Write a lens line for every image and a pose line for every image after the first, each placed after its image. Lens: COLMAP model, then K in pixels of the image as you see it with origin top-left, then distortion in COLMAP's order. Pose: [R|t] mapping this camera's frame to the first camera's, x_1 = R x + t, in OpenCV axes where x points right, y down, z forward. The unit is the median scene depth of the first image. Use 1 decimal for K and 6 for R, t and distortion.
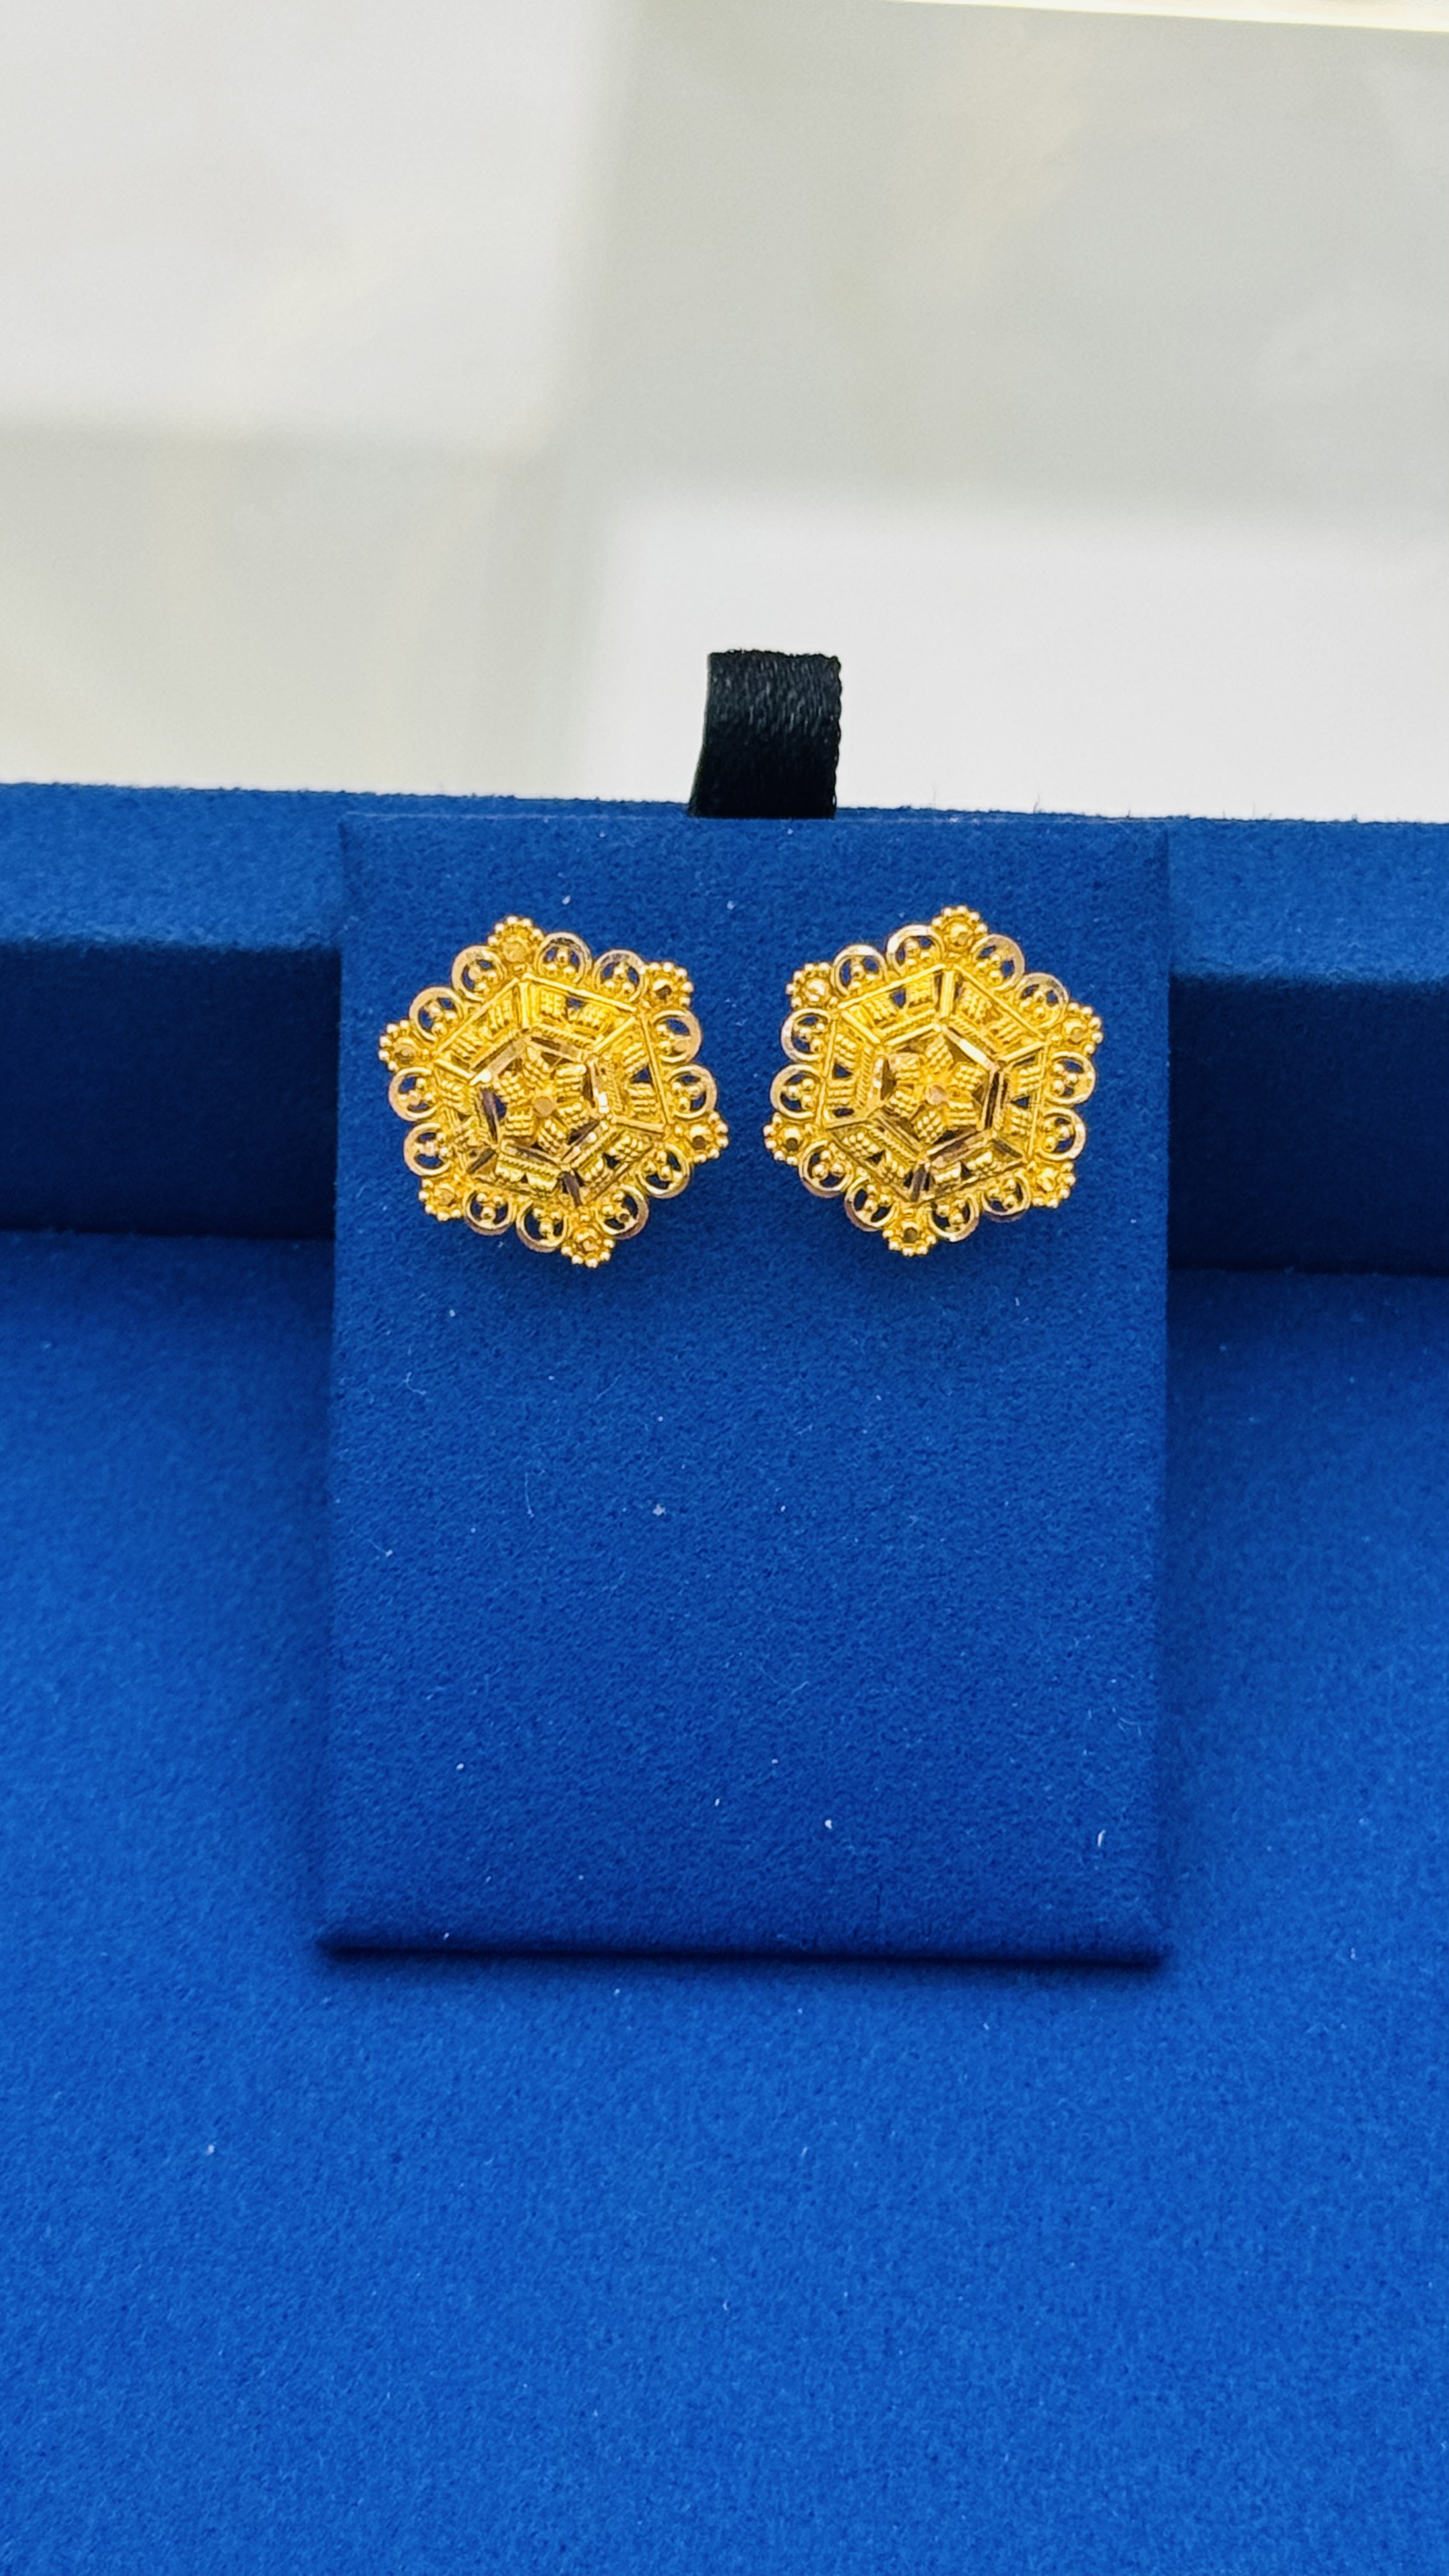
lens RADIAL K [[6095.4, 0, 734.0], [0, 6095.4, 1297.3], [0, 0, 1]] dist [0.087527, 0.259549]
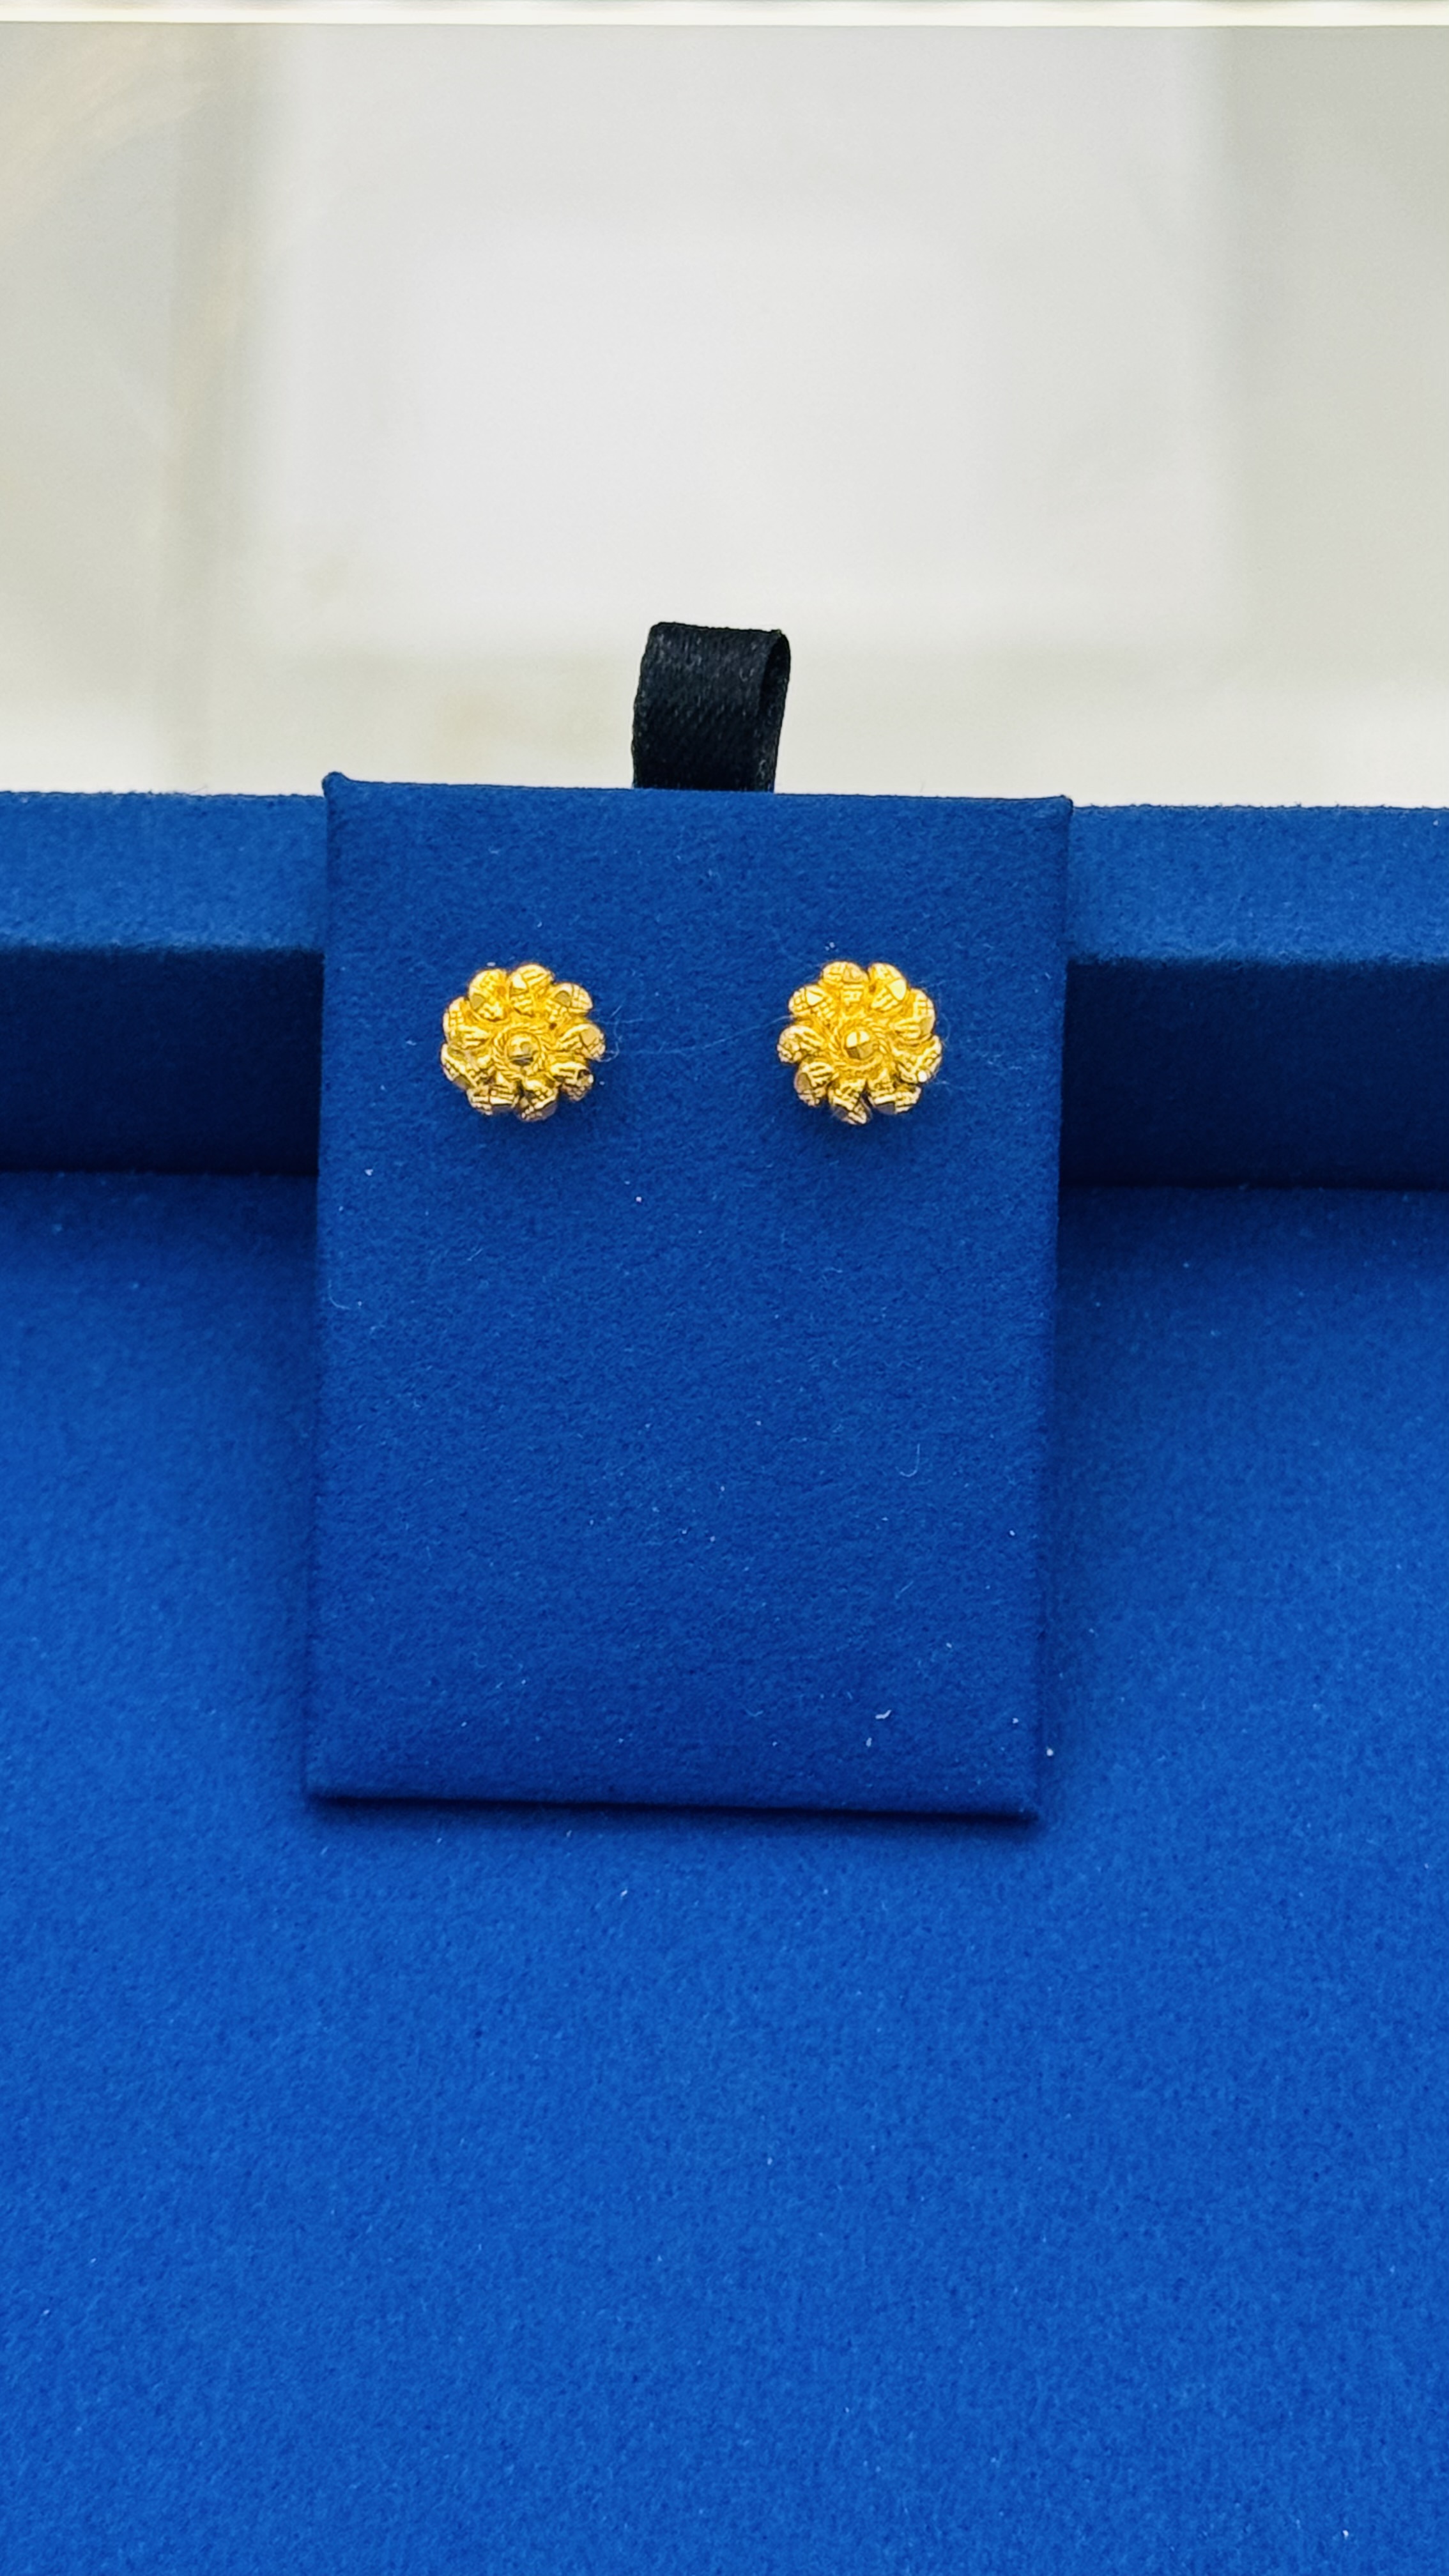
lens RADIAL K [[6095.4, 0, 734.0], [0, 6095.4, 1297.3], [0, 0, 1]] dist [0.087527, 0.259549]
pose [[0.999688, -0.022552, 0.010781, -0.016508], [0.021187, 0.993335, 0.113303, -0.125319], [-0.013264, -0.113039, 0.993502, -0.123925]]
